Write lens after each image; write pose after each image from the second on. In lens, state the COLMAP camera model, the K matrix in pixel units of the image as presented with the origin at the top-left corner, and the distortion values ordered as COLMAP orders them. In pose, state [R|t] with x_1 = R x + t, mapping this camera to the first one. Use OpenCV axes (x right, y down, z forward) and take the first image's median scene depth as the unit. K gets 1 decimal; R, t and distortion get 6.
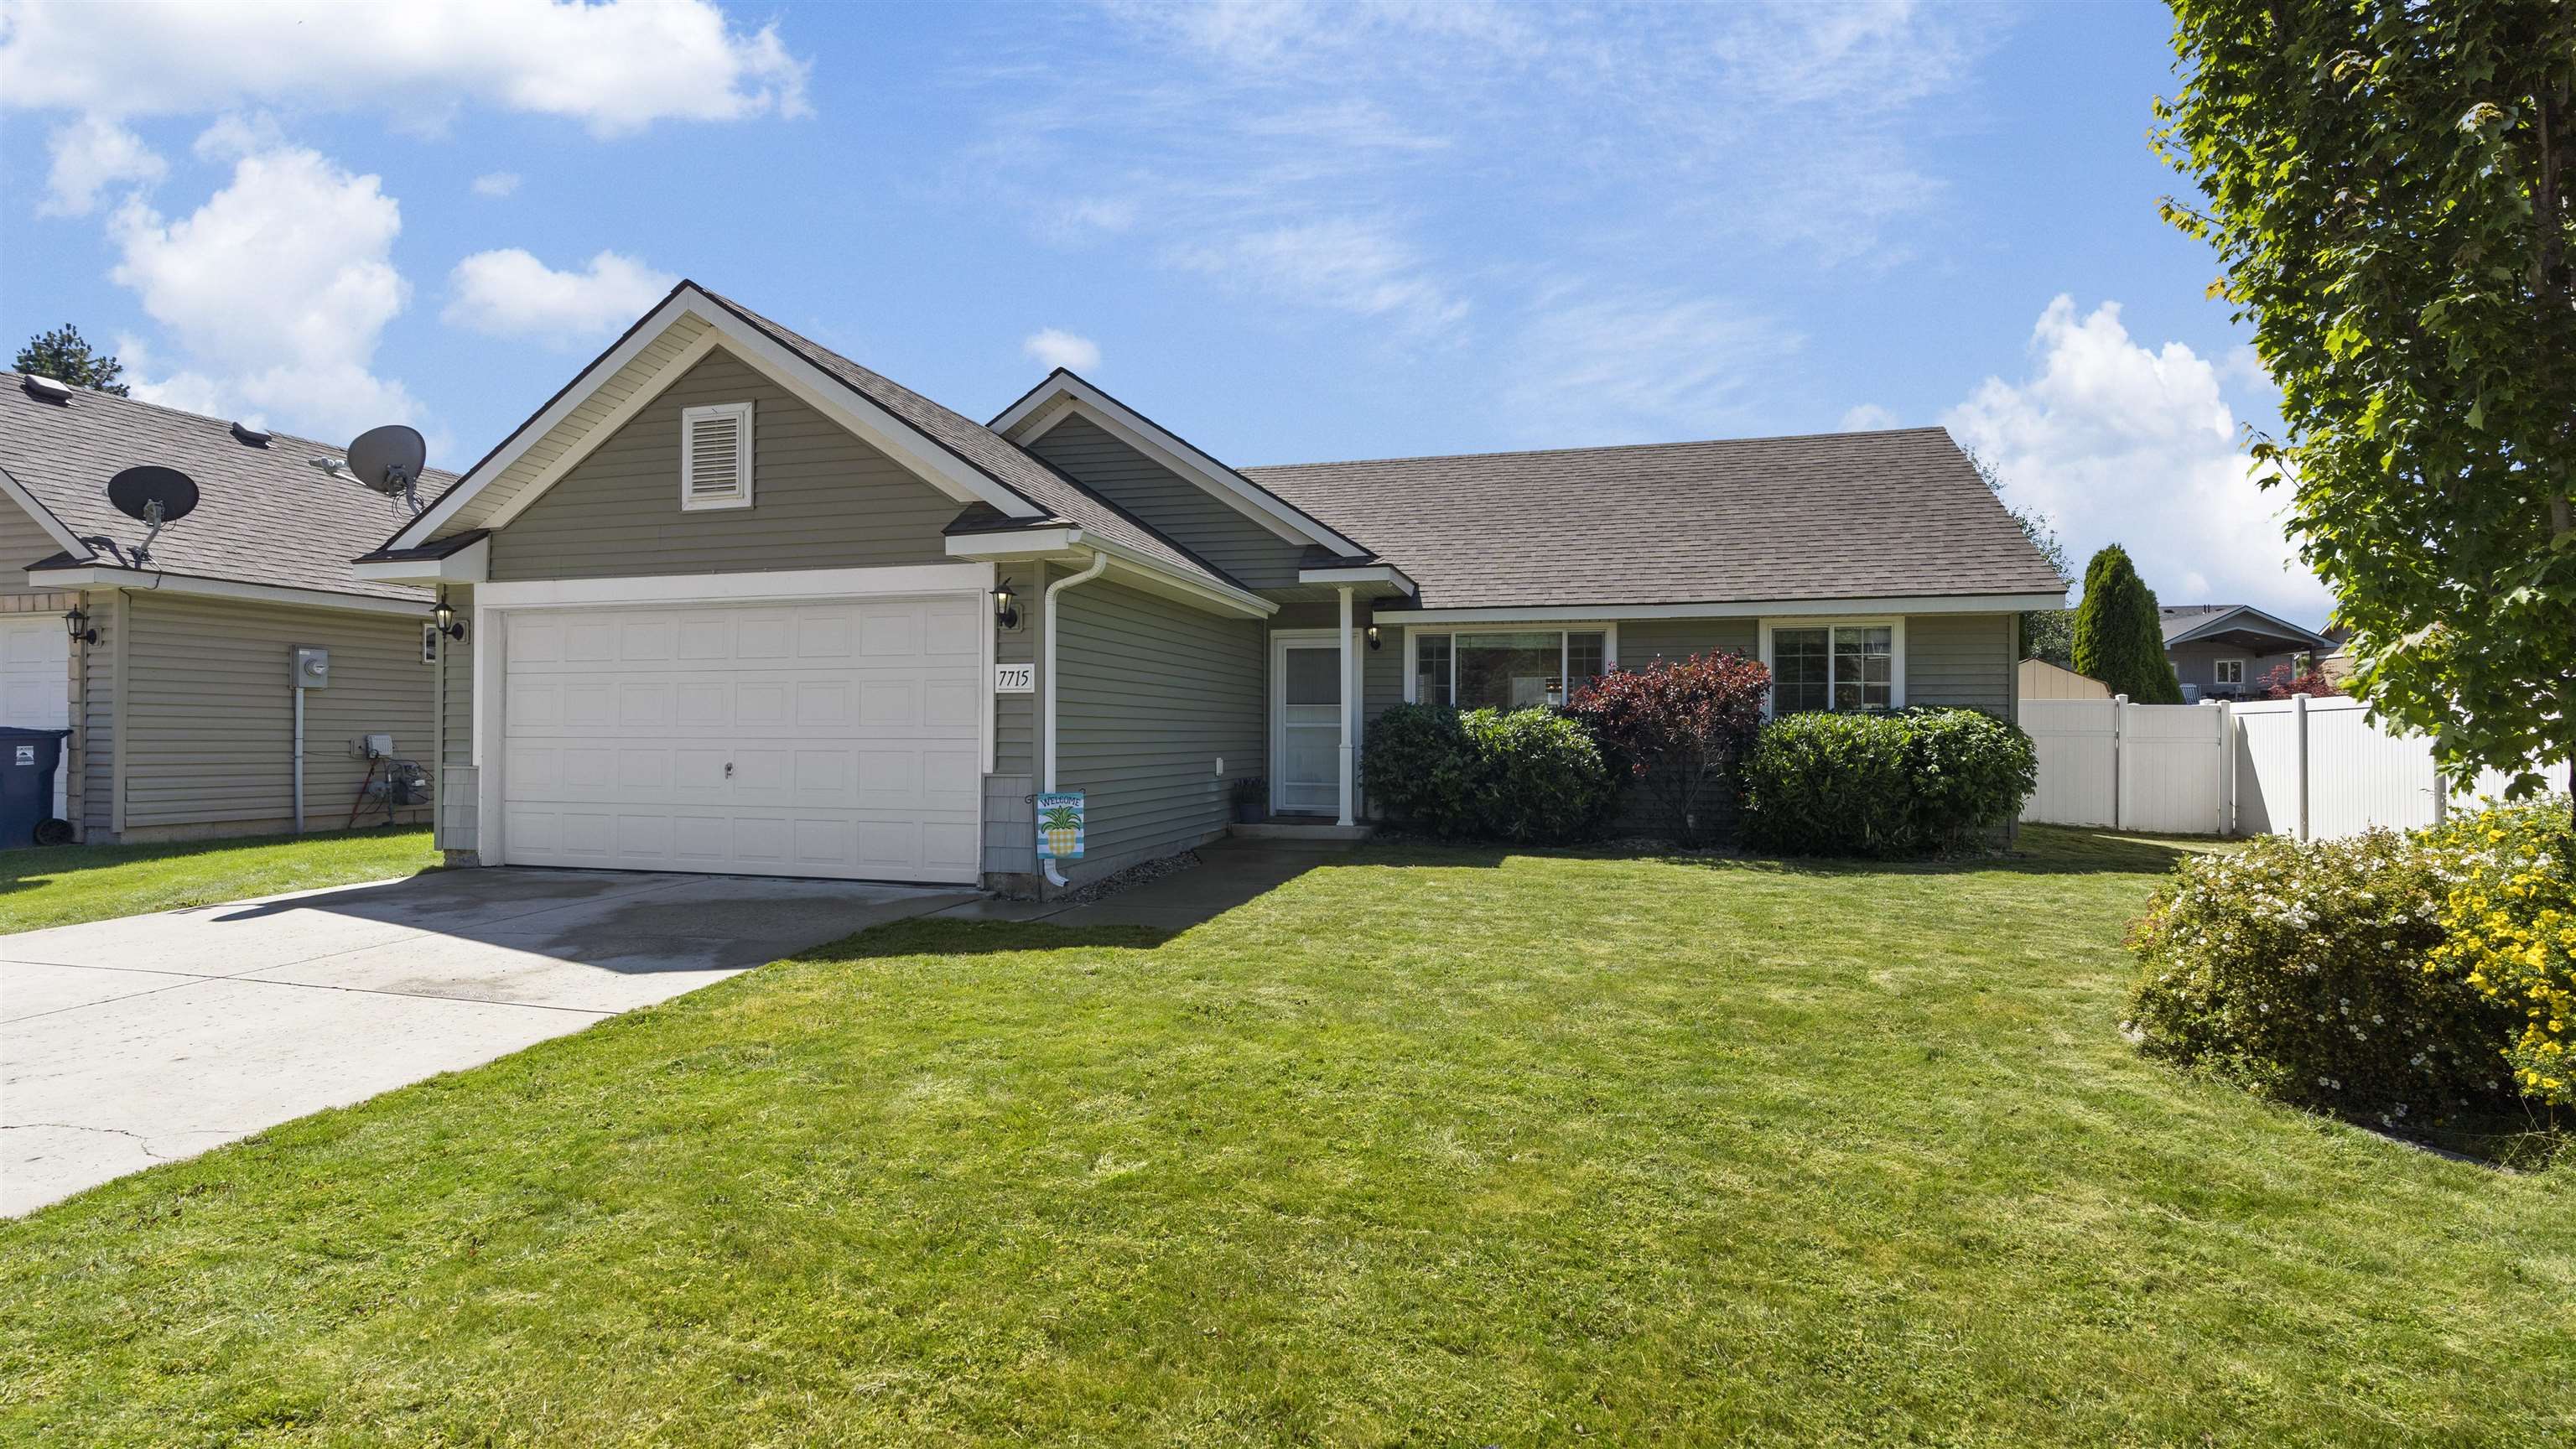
lens RADIAL K [[1158.1, 0, 1293.7], [0, 1158.1, 720.5], [0, 0, 1]] dist [-0.008710, 0.001195]
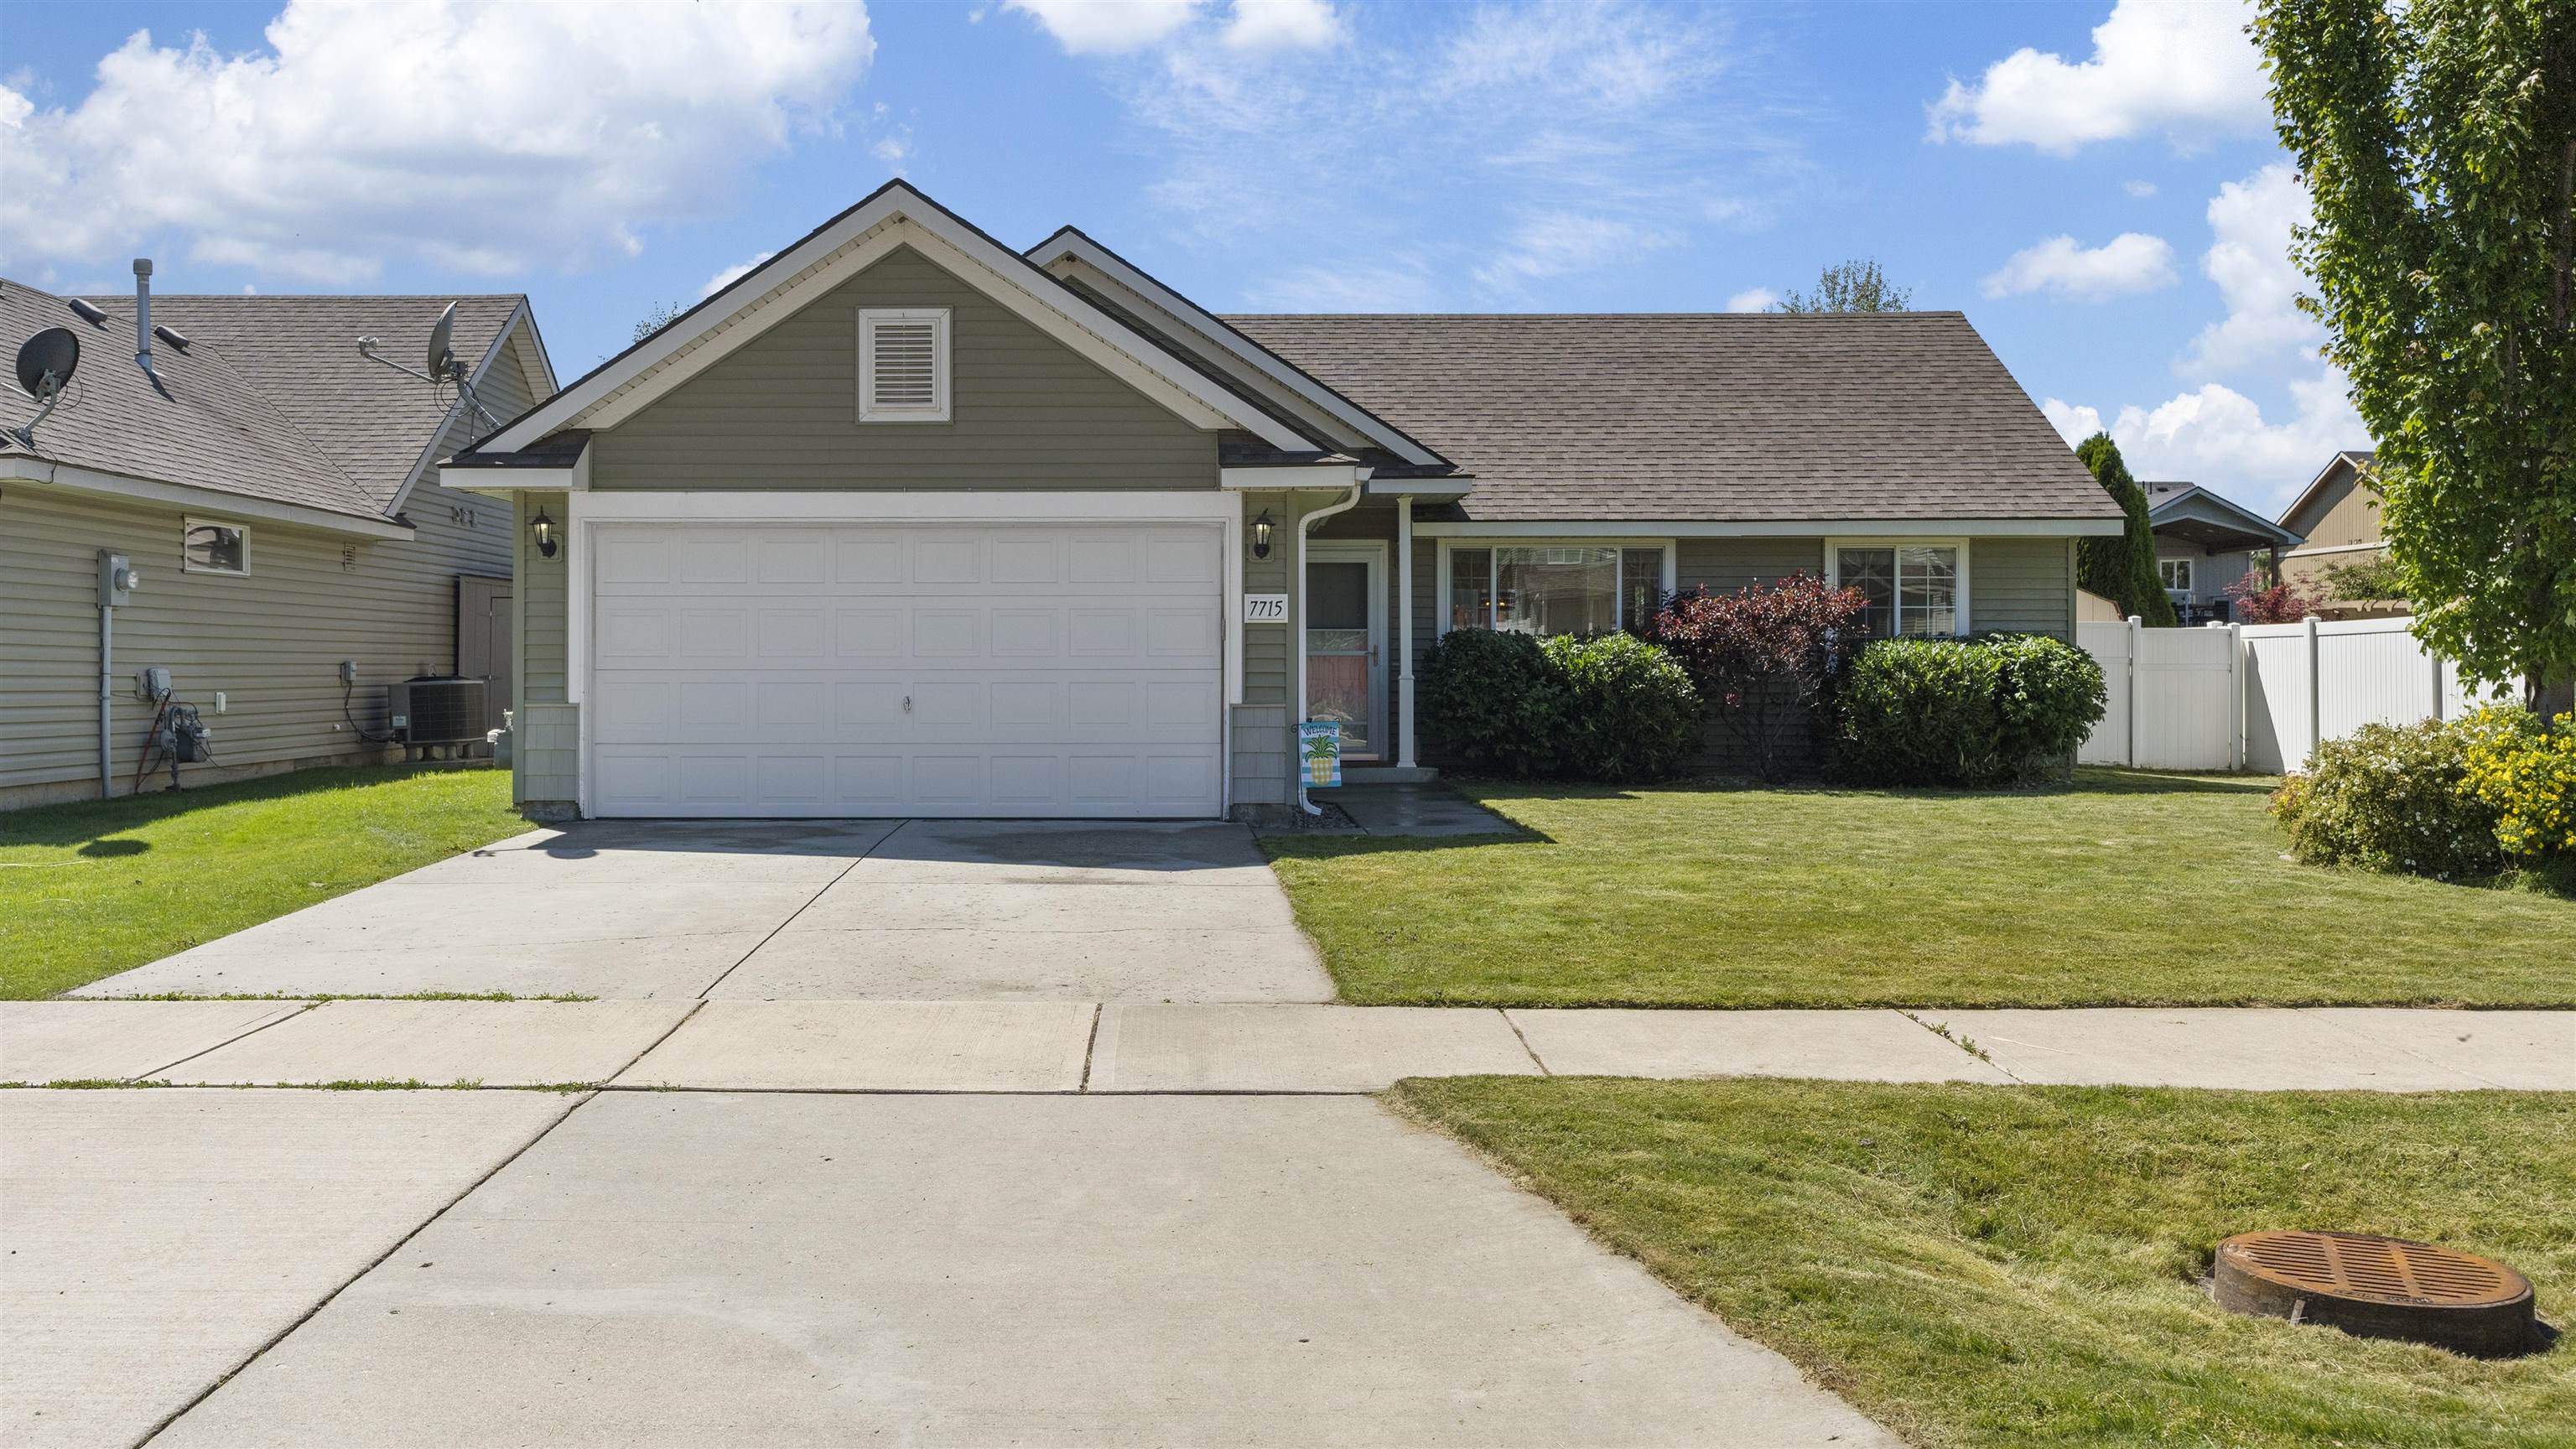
lens RADIAL K [[1888.4, 0, 1286.5], [0, 1888.4, 631.6], [0, 0, 1]] dist [0.004520, -0.006117]
pose [[0.969819, 0.000651, 0.243826, -0.534623], [0.000719, 0.999984, -0.005530, -0.006167], [-0.243826, 0.005539, 0.969803, -0.502541]]
